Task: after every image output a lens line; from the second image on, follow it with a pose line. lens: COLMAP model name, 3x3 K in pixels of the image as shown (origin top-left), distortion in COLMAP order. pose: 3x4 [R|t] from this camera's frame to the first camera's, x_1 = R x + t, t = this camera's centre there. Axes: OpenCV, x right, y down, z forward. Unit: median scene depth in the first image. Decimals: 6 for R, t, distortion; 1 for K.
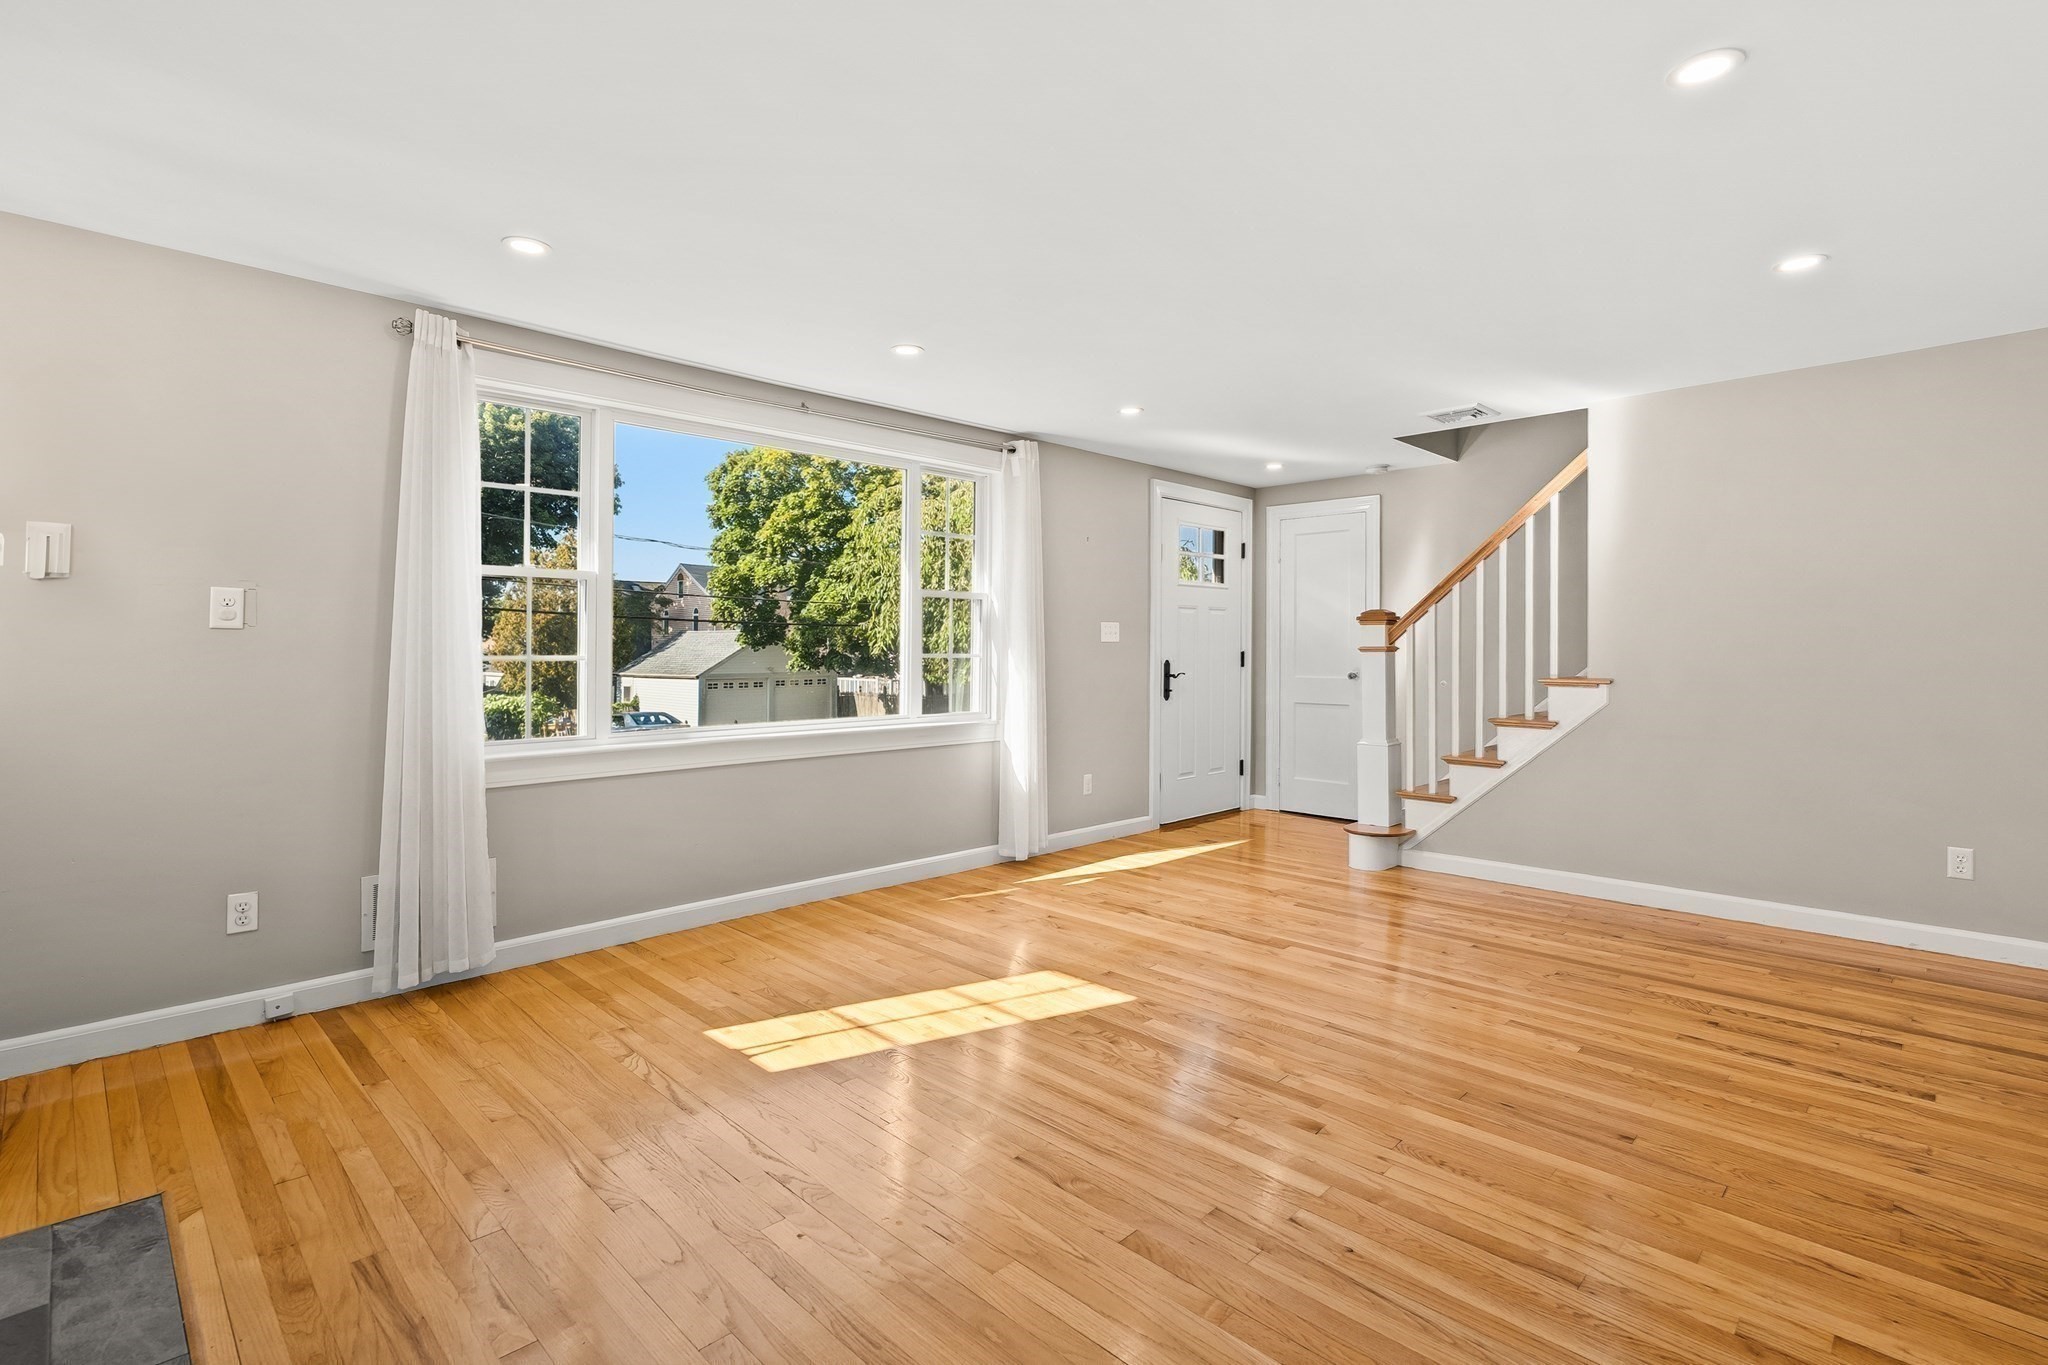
lens RADIAL K [[959.9, 0, 1023.4], [0, 959.9, 641.3], [0, 0, 1]] dist [0.001853, 0.000298]
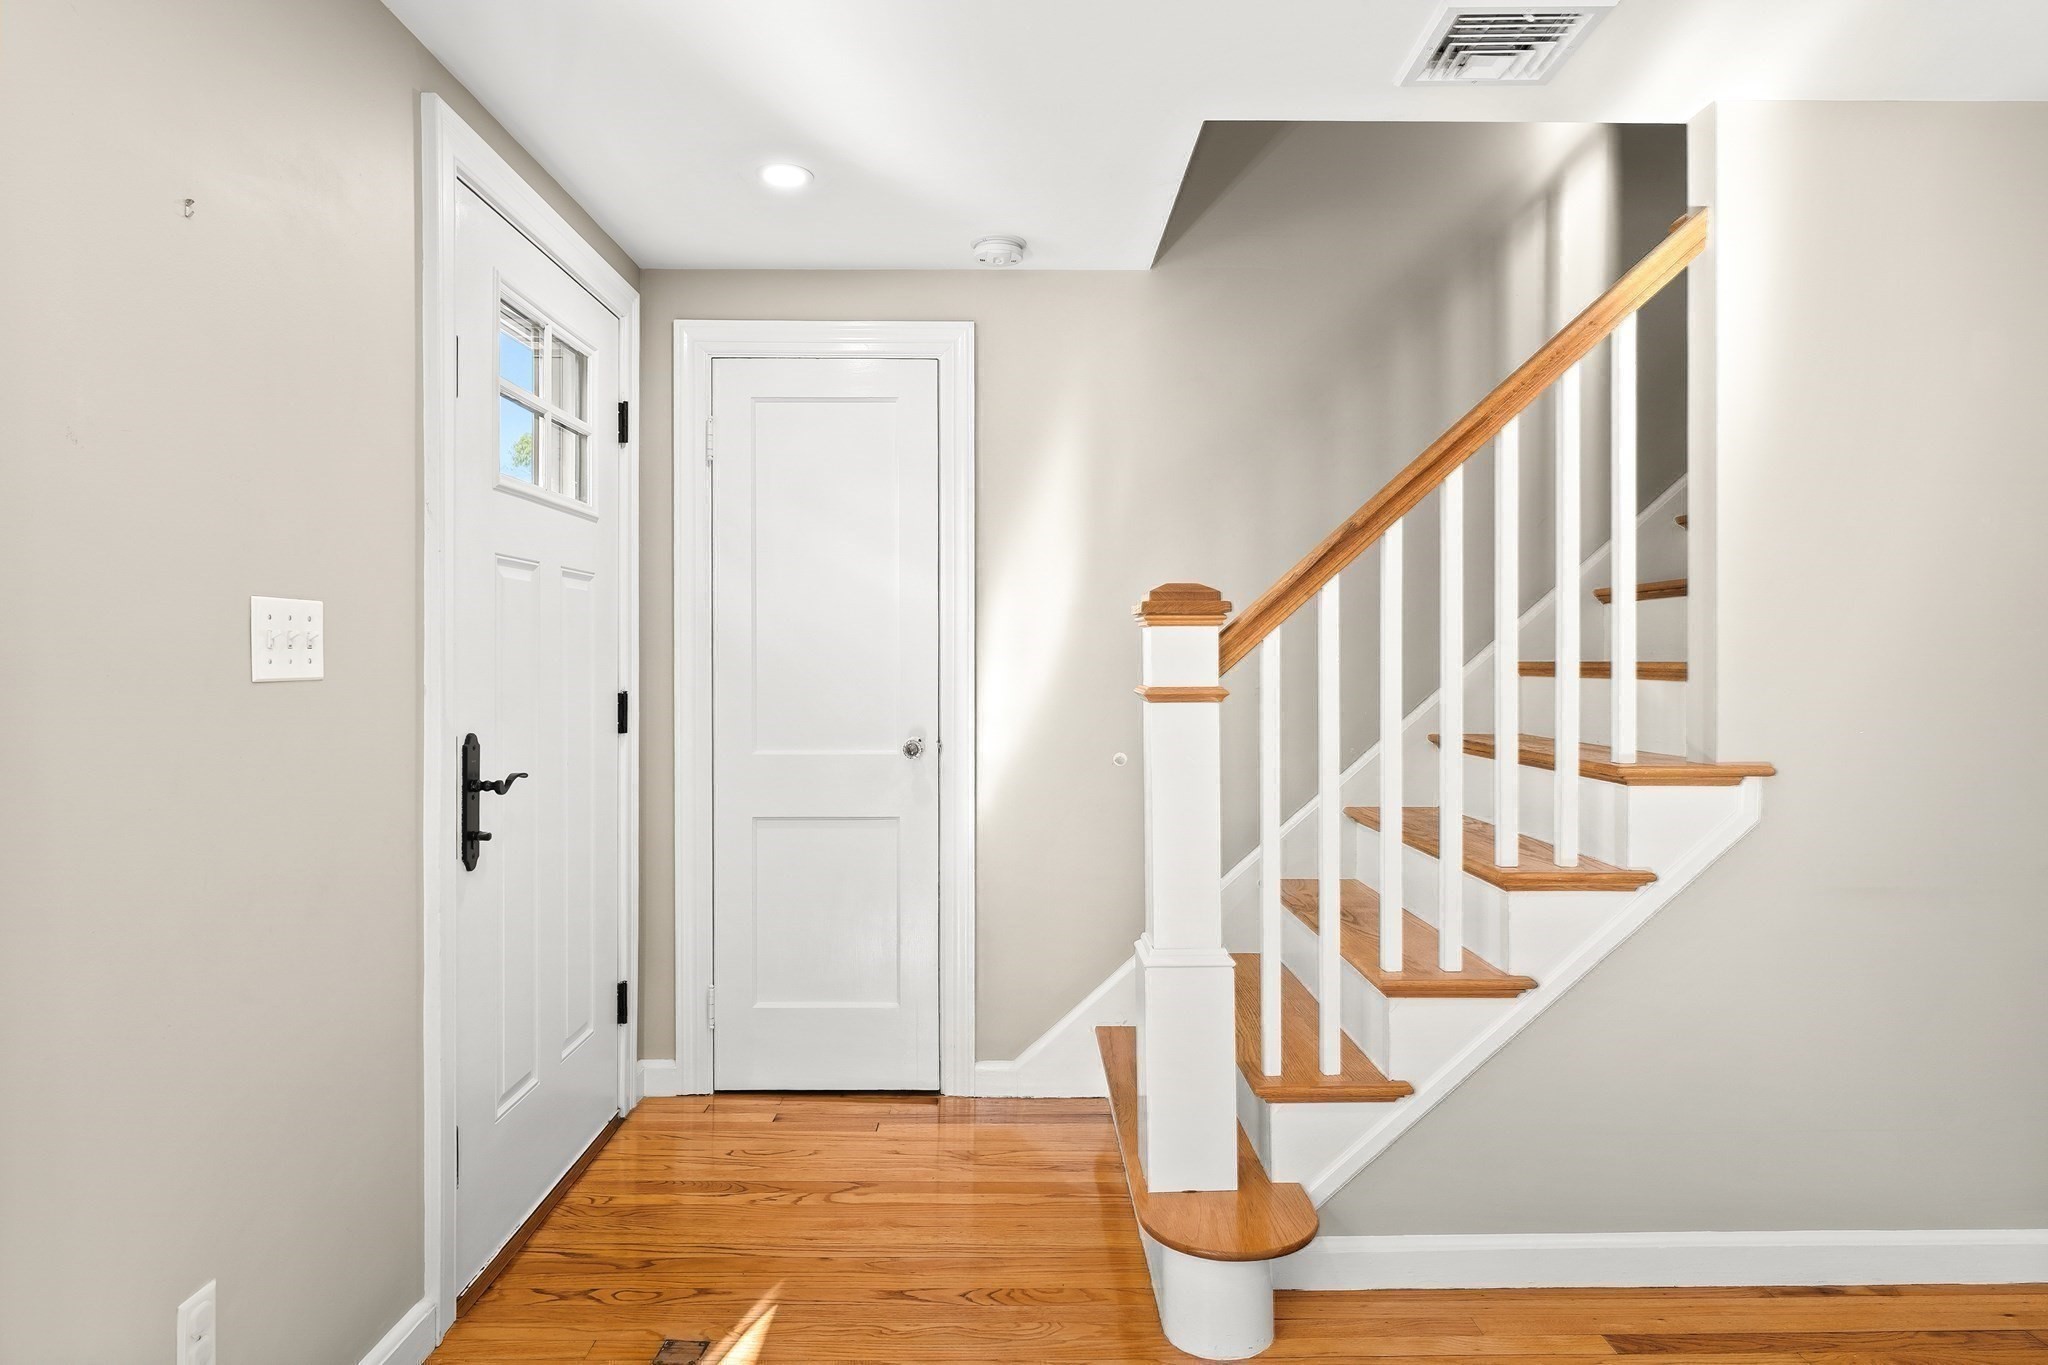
lens RADIAL K [[1216.8, 0, 1024.7], [0, 1216.8, 664.5], [0, 0, 1]] dist [0.001063, -0.000381]
pose [[0.700729, -0.005104, 0.713410, 0.002096], [-0.003040, 0.999944, 0.010140, -0.010366], [-0.713421, -0.009274, 0.700674, 1.003420]]
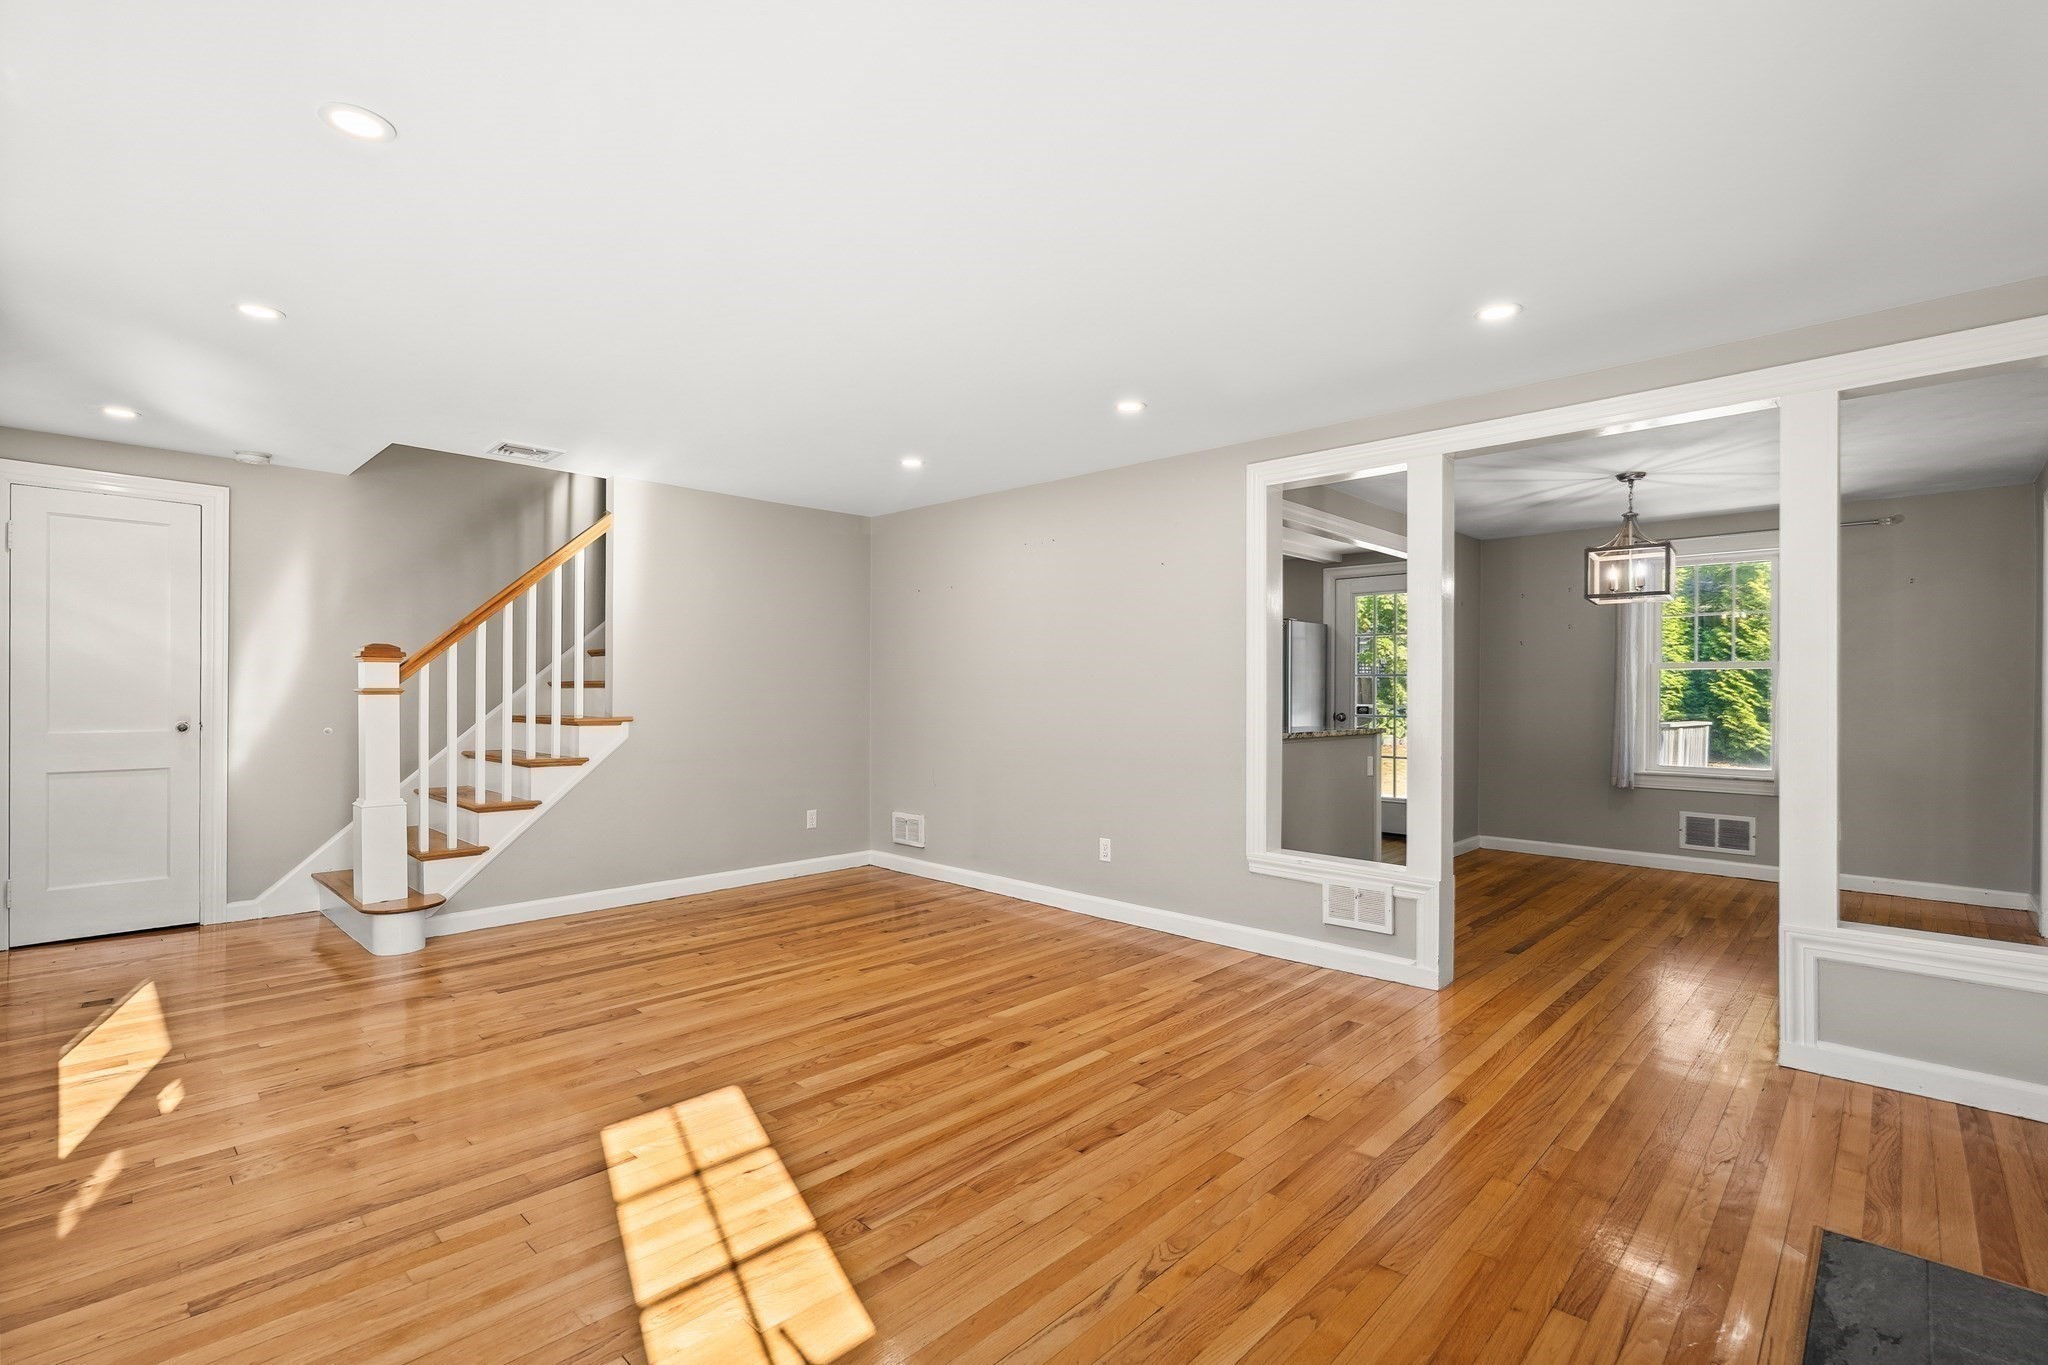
lens RADIAL K [[931.8, 0, 1023.4], [0, 931.8, 688.3], [0, 0, 1]] dist [-0.004685, 0.000117]
pose [[-0.017299, 0.003880, 0.999843, -0.625872], [-0.009908, 0.999943, -0.004052, 0.004523], [-0.999801, -0.009977, -0.017260, 0.630616]]
